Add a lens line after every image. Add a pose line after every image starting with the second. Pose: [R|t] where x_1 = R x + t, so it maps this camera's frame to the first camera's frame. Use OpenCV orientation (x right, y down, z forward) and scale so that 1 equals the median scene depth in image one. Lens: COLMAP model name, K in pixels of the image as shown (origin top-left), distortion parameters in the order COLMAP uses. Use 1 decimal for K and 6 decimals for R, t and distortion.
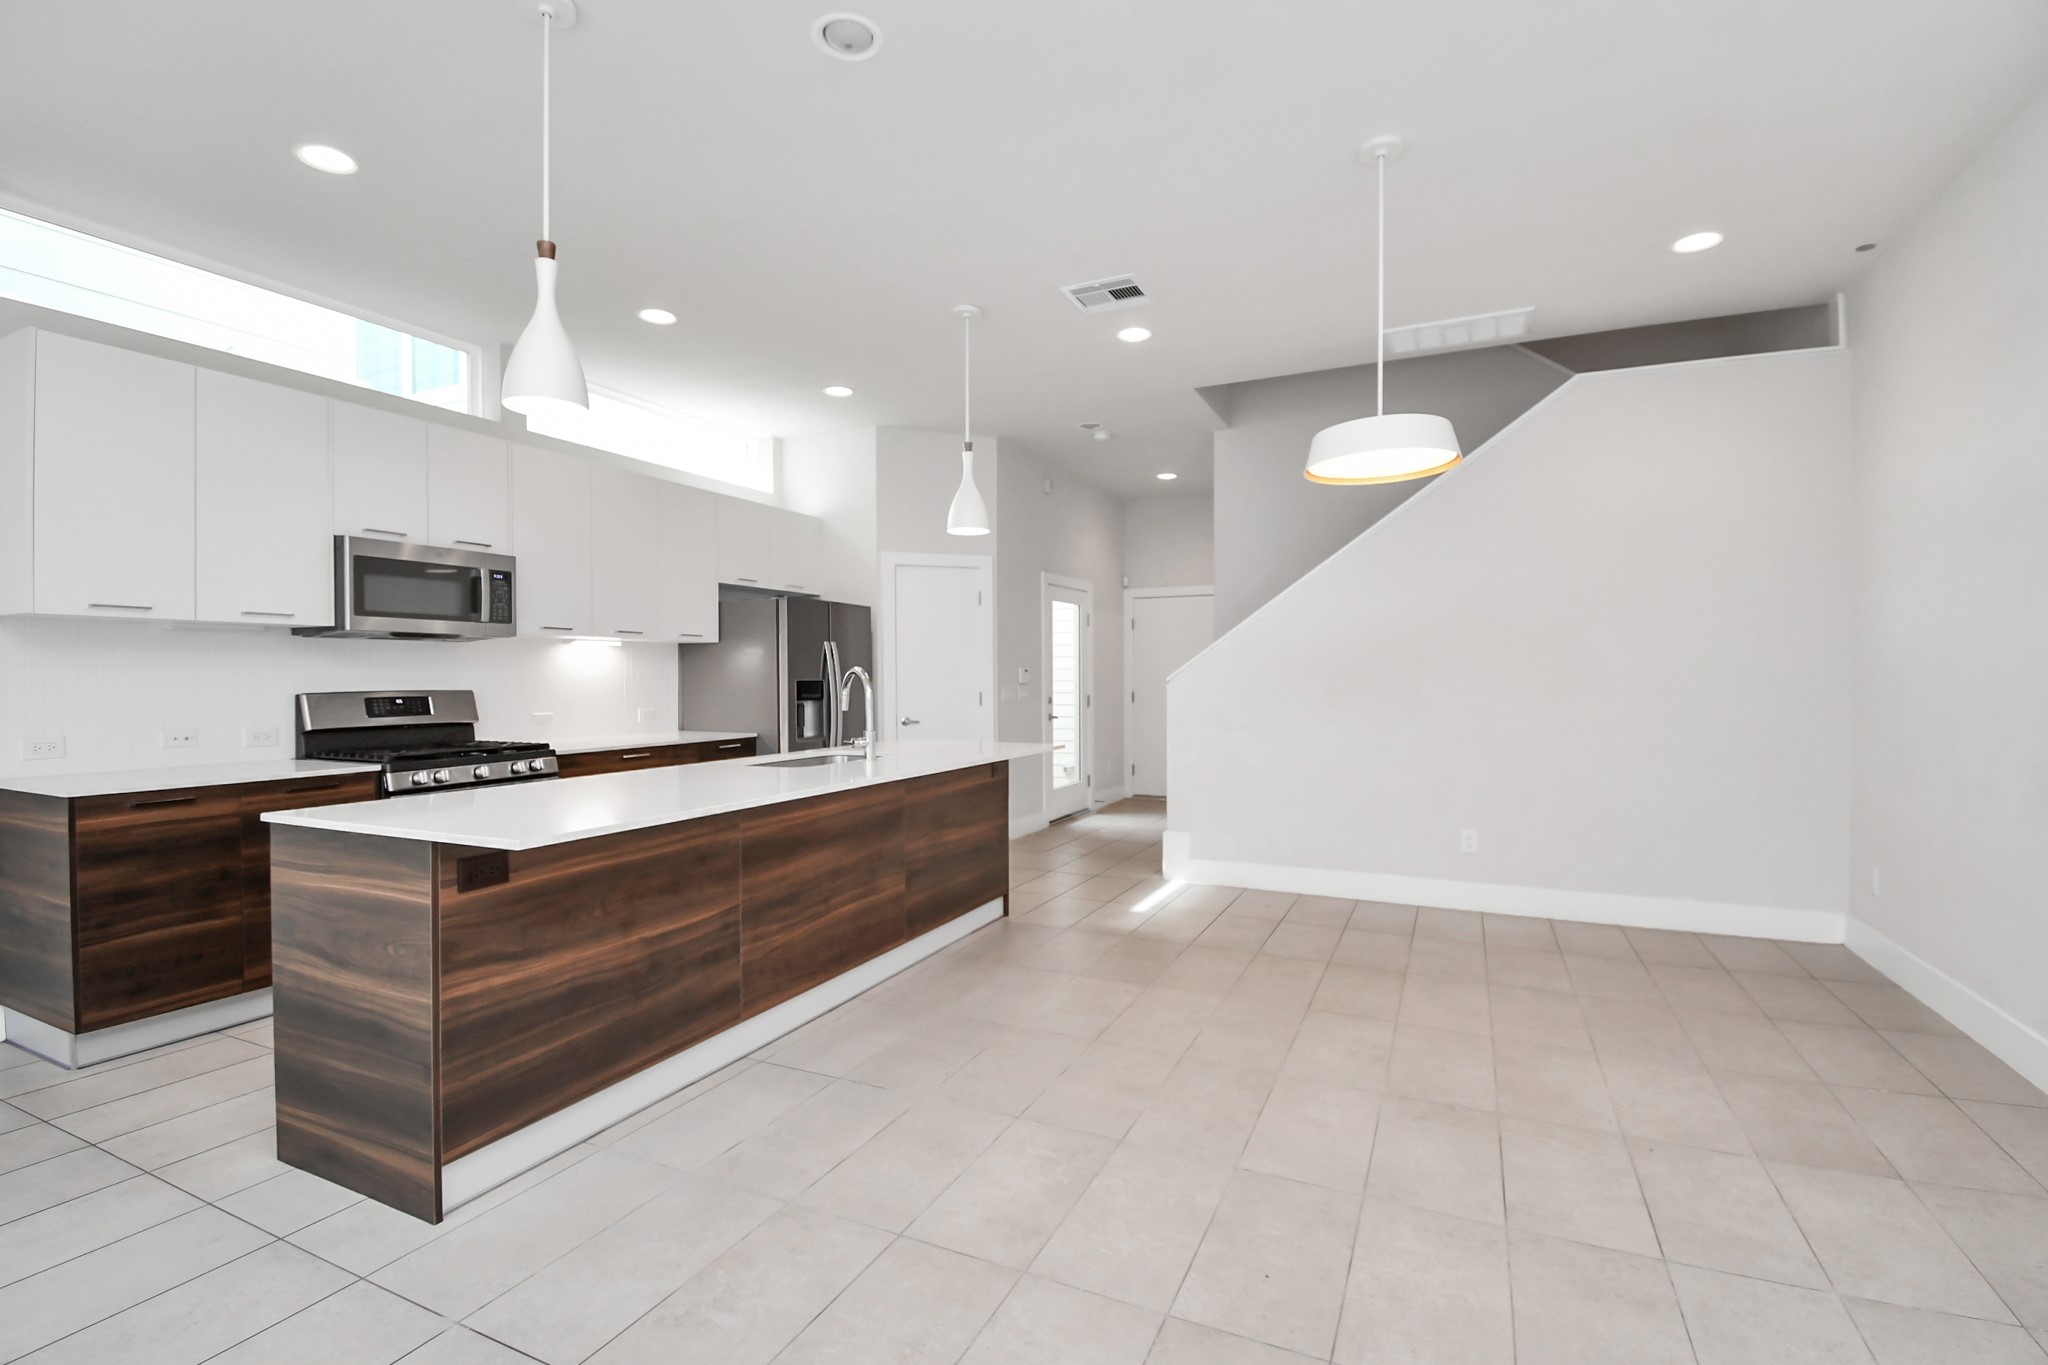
lens RADIAL K [[865.0, 0, 1071.1], [0, 865.0, 679.1], [0, 0, 1]] dist [0.004206, -0.001665]
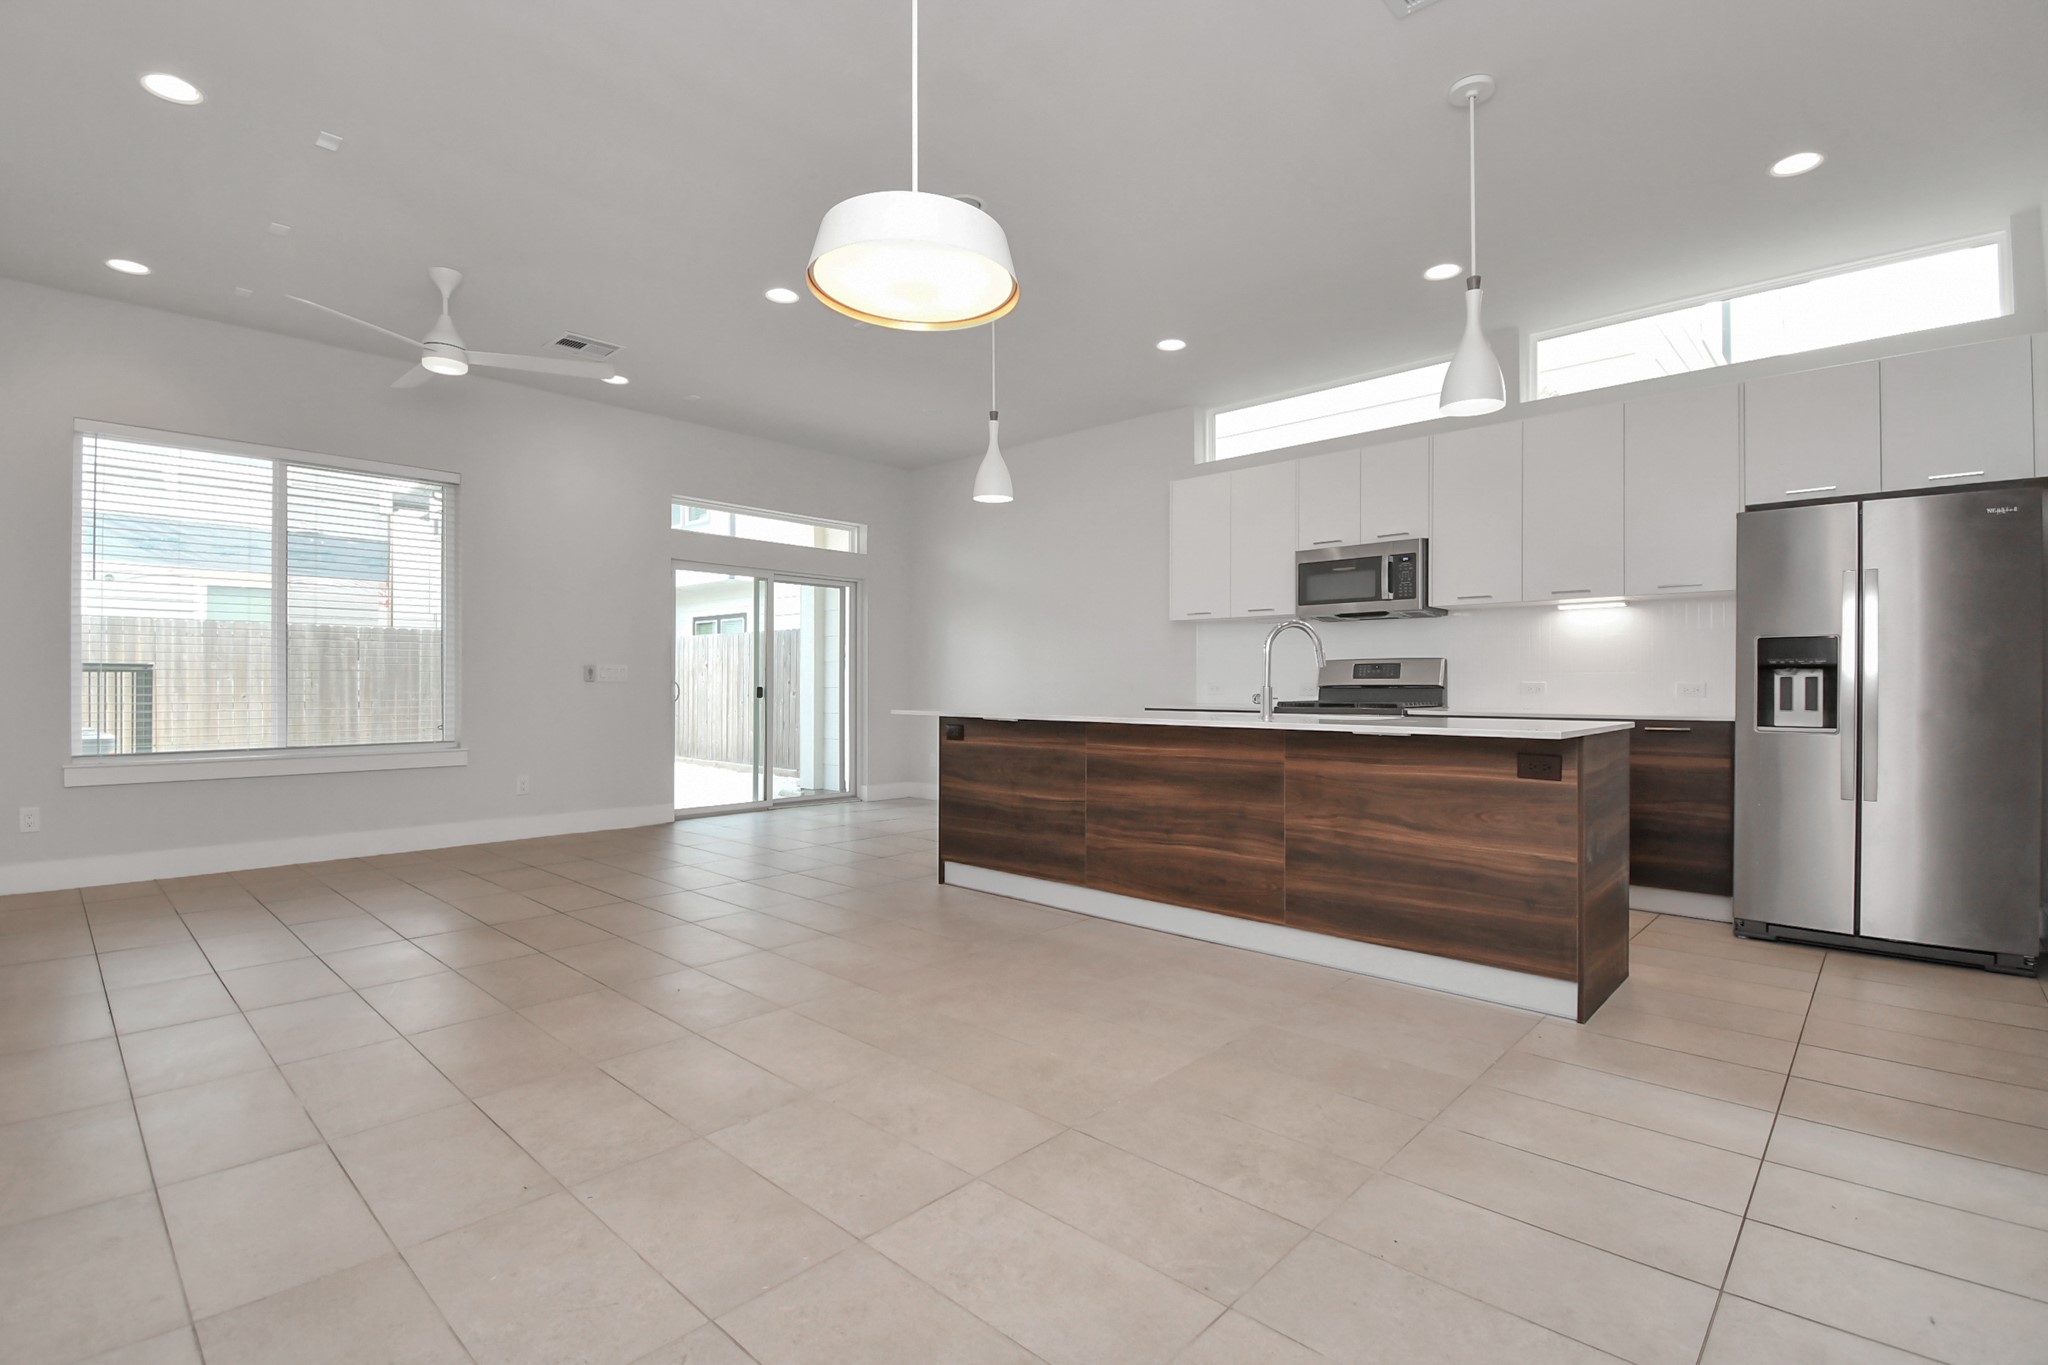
lens RADIAL K [[932.2, 0, 1004.6], [0, 932.2, 672.6], [0, 0, 1]] dist [0.013552, -0.017015]
pose [[-0.315664, -0.005478, -0.948855, 0.996489], [-0.000598, 0.999984, -0.005575, 0.057783], [0.948871, -0.001193, -0.315662, 1.248623]]
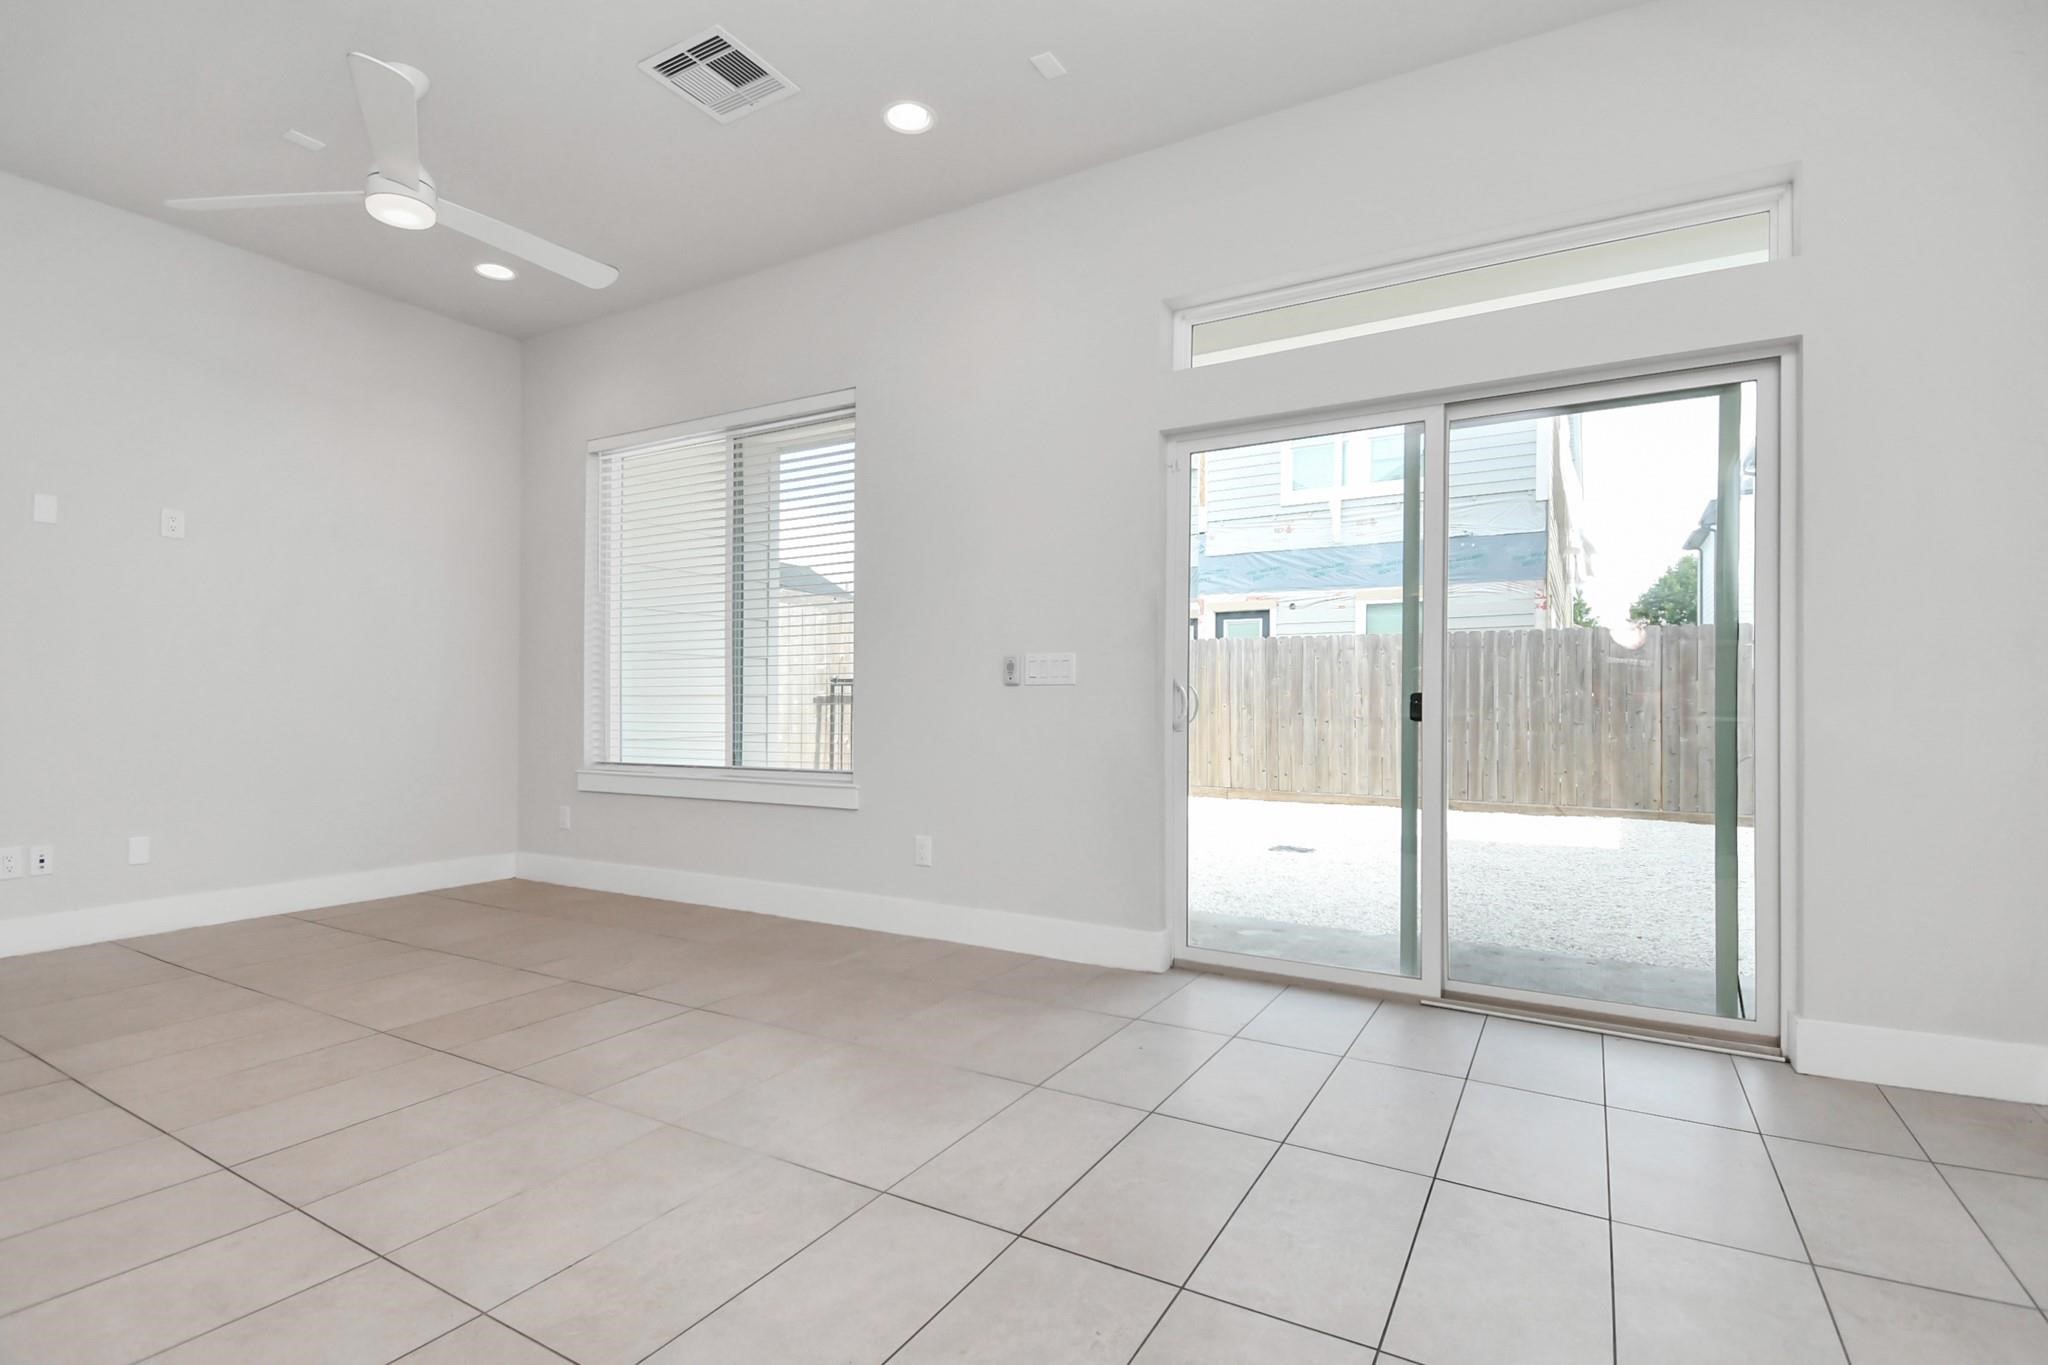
lens RADIAL K [[932.2, 0, 1012.7], [0, 932.2, 690.4], [0, 0, 1]] dist [0.013552, -0.017015]
pose [[-0.992870, 0.002798, 0.119171, -0.890237], [0.001126, 0.999900, -0.014096, 0.091027], [-0.119199, -0.013861, -0.992774, 0.853056]]
